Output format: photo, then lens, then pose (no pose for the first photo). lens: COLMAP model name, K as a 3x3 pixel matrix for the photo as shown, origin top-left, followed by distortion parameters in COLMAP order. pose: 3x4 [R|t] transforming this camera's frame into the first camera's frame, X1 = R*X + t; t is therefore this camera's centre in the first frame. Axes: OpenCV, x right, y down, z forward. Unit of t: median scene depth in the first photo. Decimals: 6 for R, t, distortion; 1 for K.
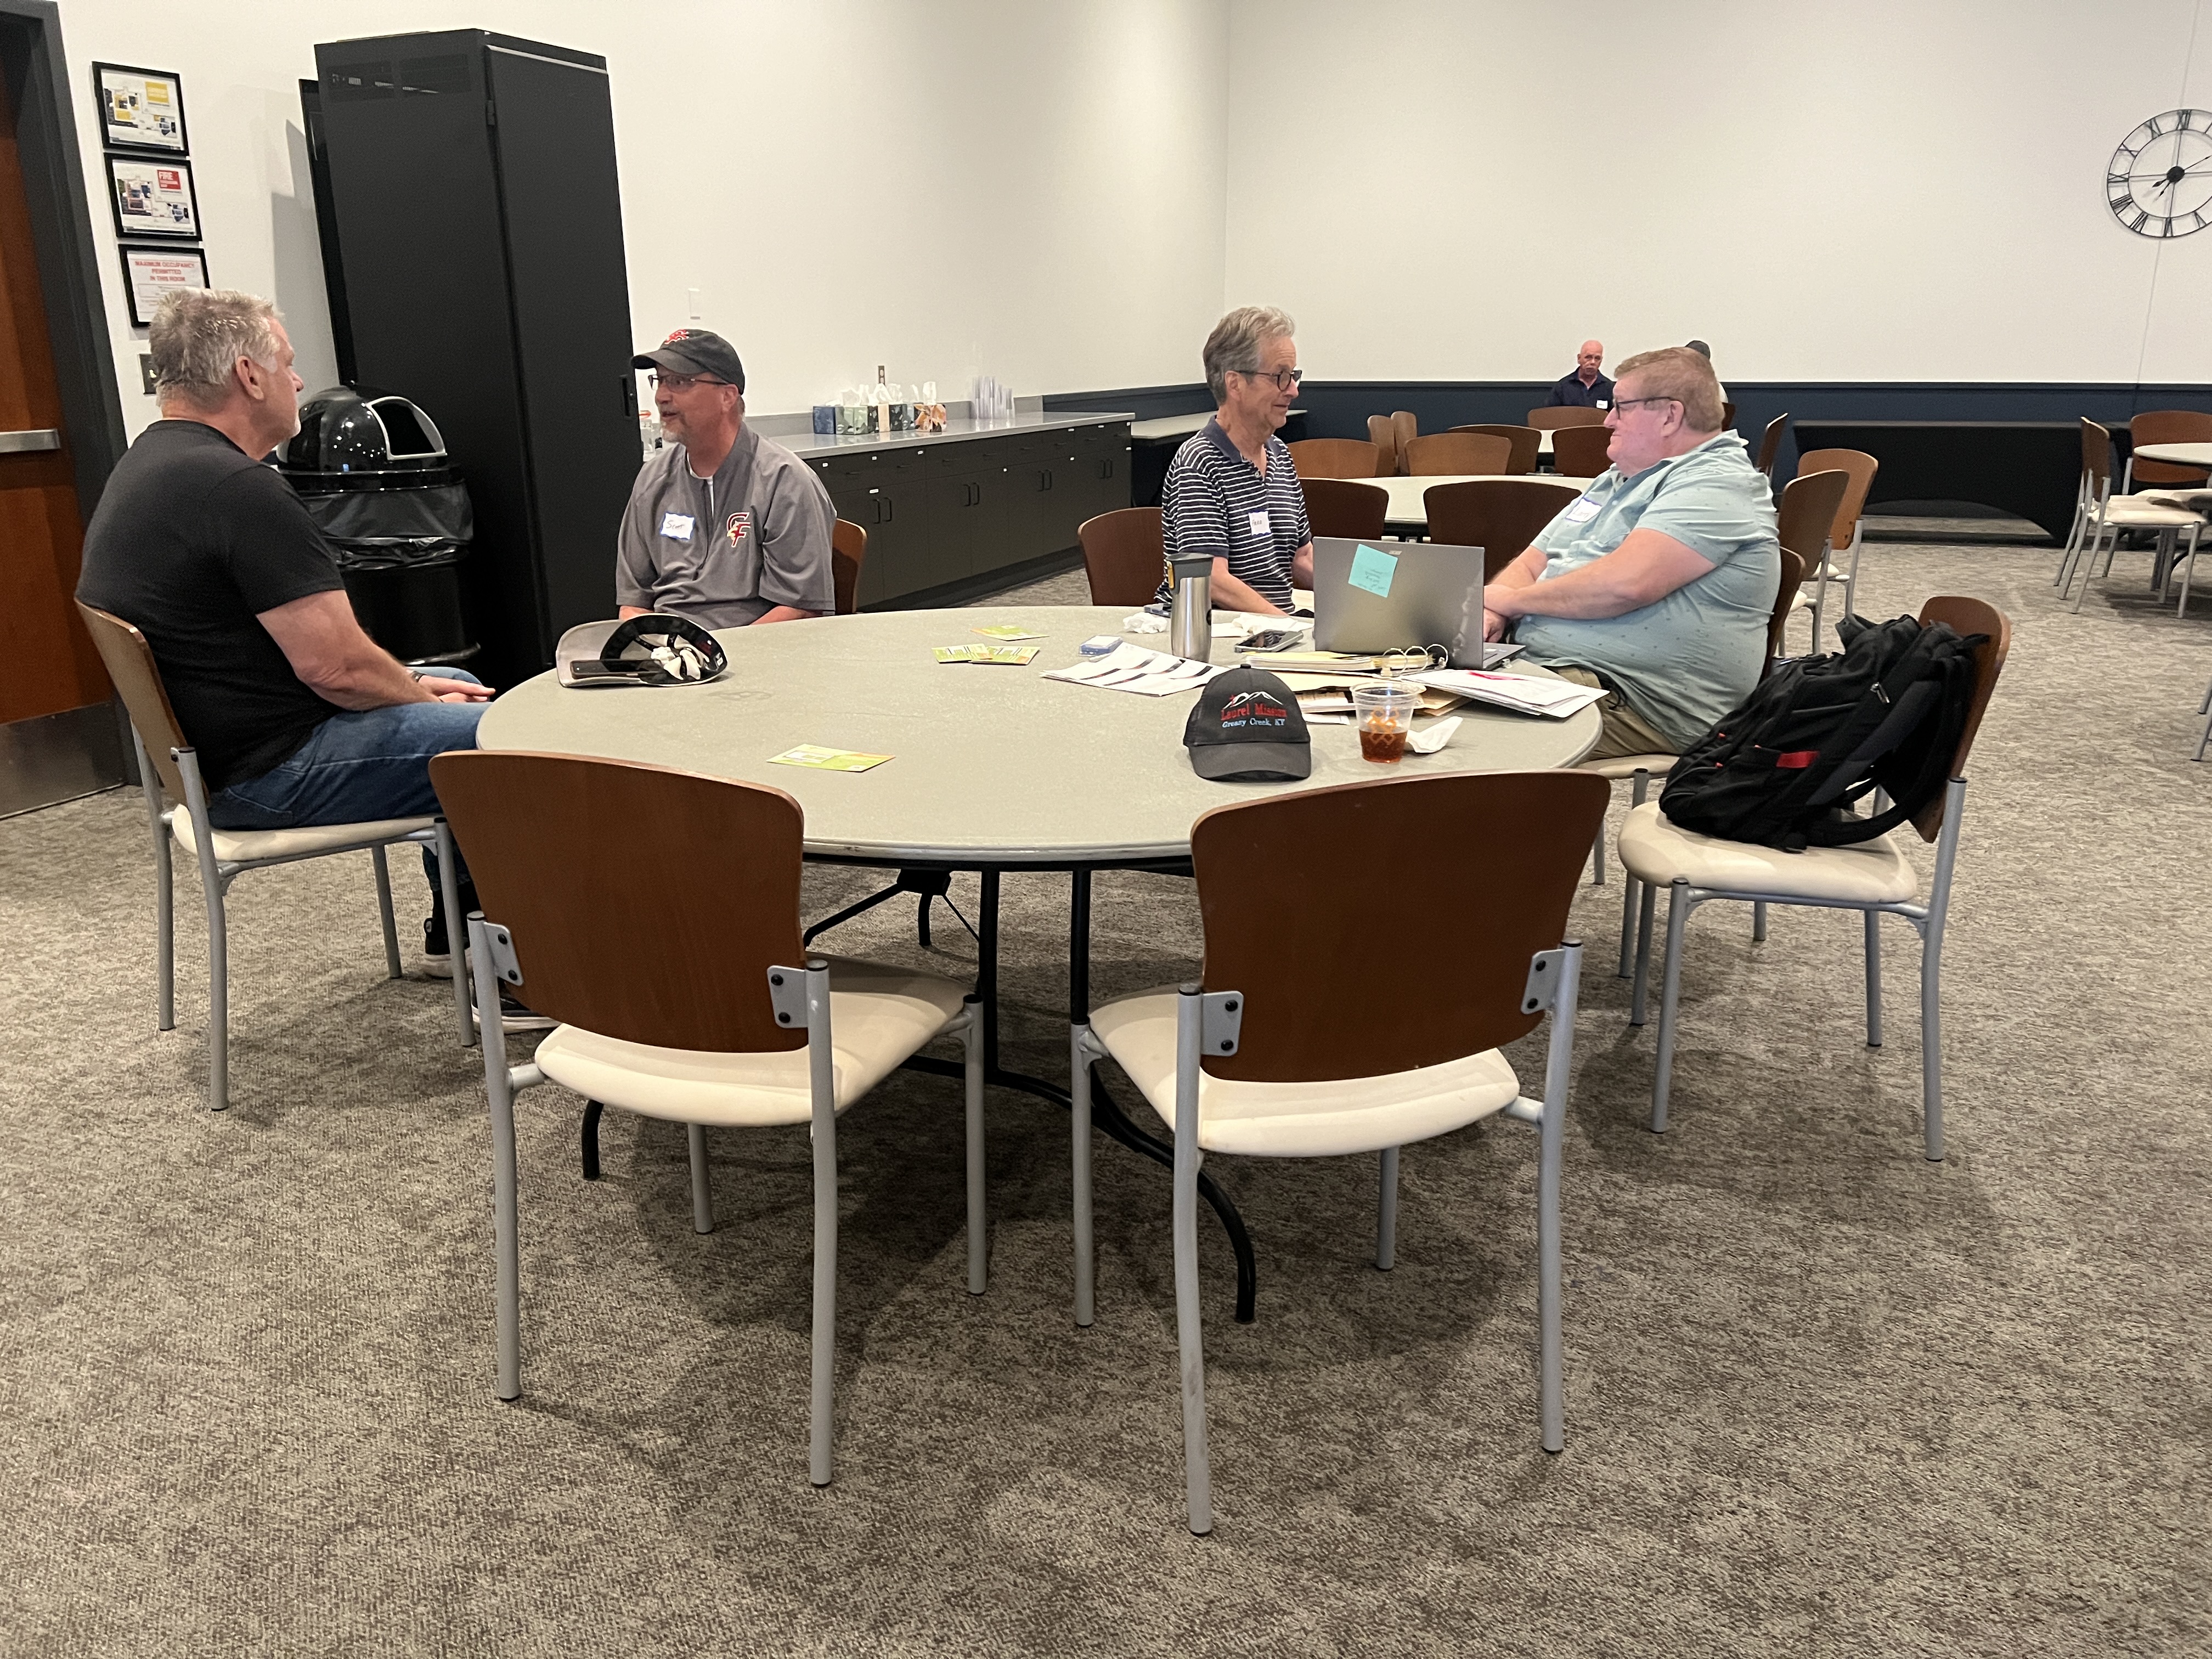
lens RADIAL K [[1688.0, 0, 1106.0], [0, 1688.0, 829.5], [0, 0, 1]] dist [0.005964, -0.001580]
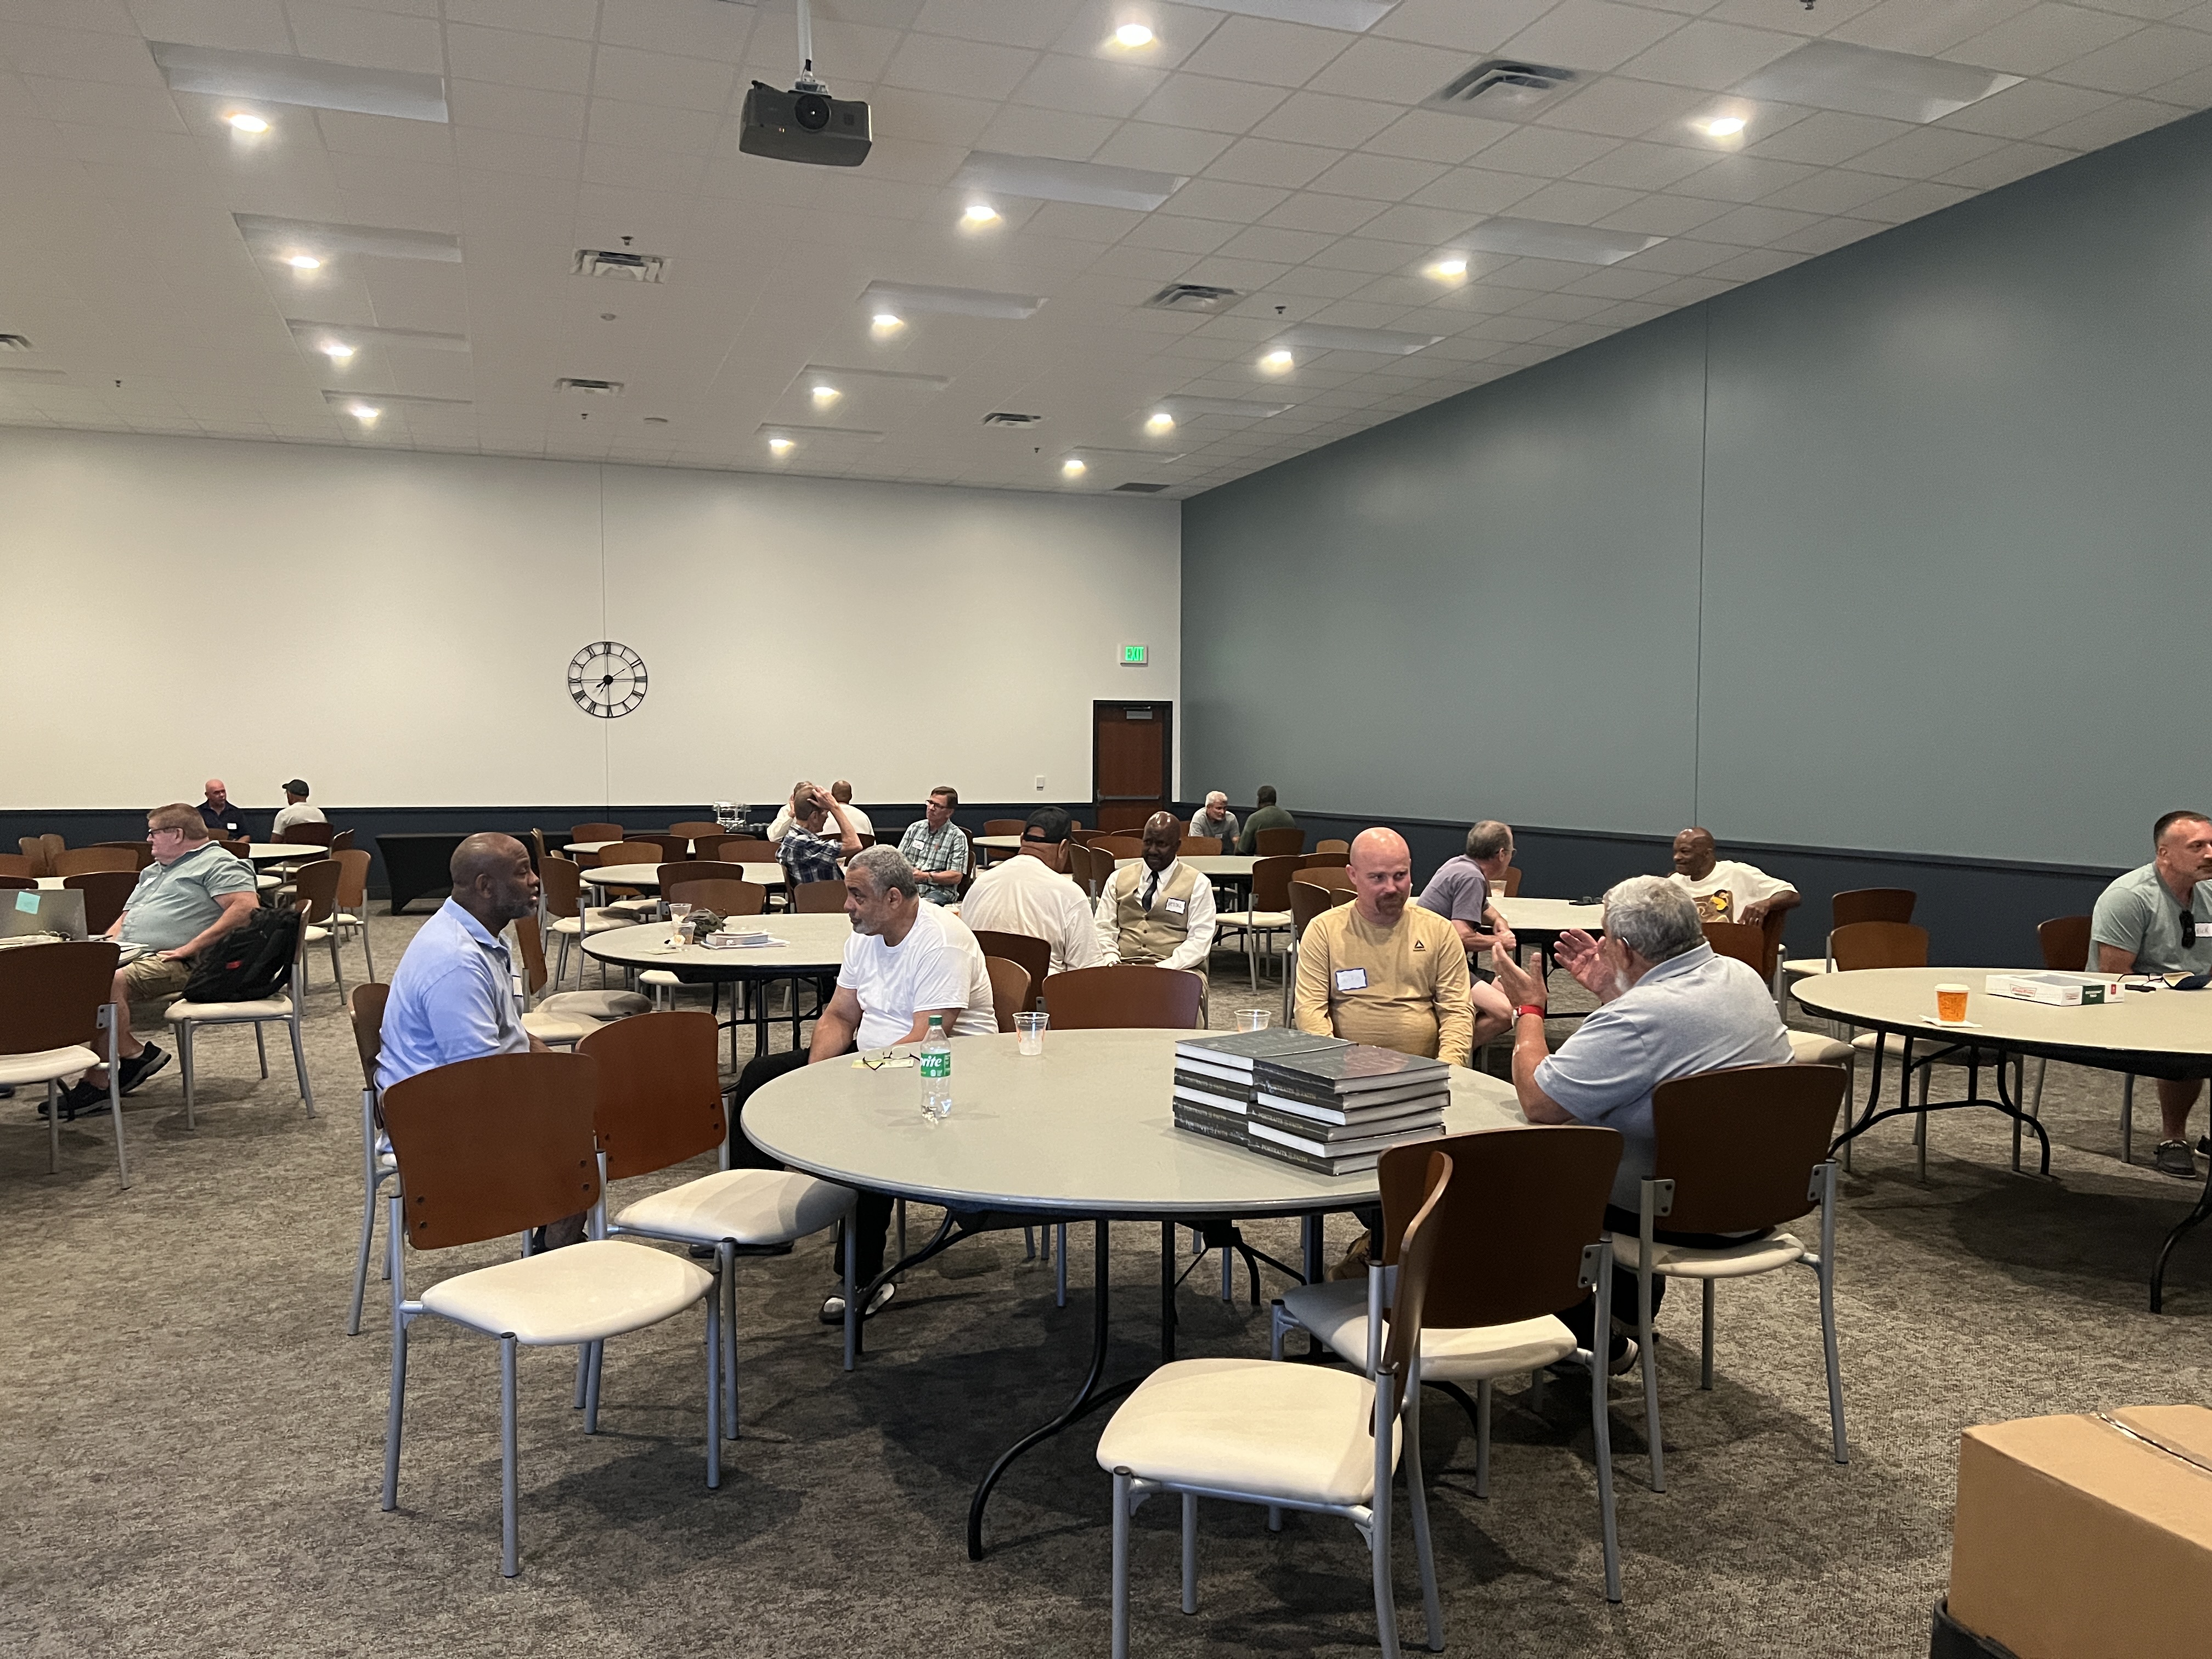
lens RADIAL K [[1688.0, 0, 1106.0], [0, 1688.0, 829.5], [0, 0, 1]] dist [0.005964, -0.001580]
pose [[0.751847, -0.021067, 0.659001, -0.066569], [0.178163, 0.968800, -0.172294, 0.107301], [-0.634810, 0.246948, 0.732143, -0.428151]]
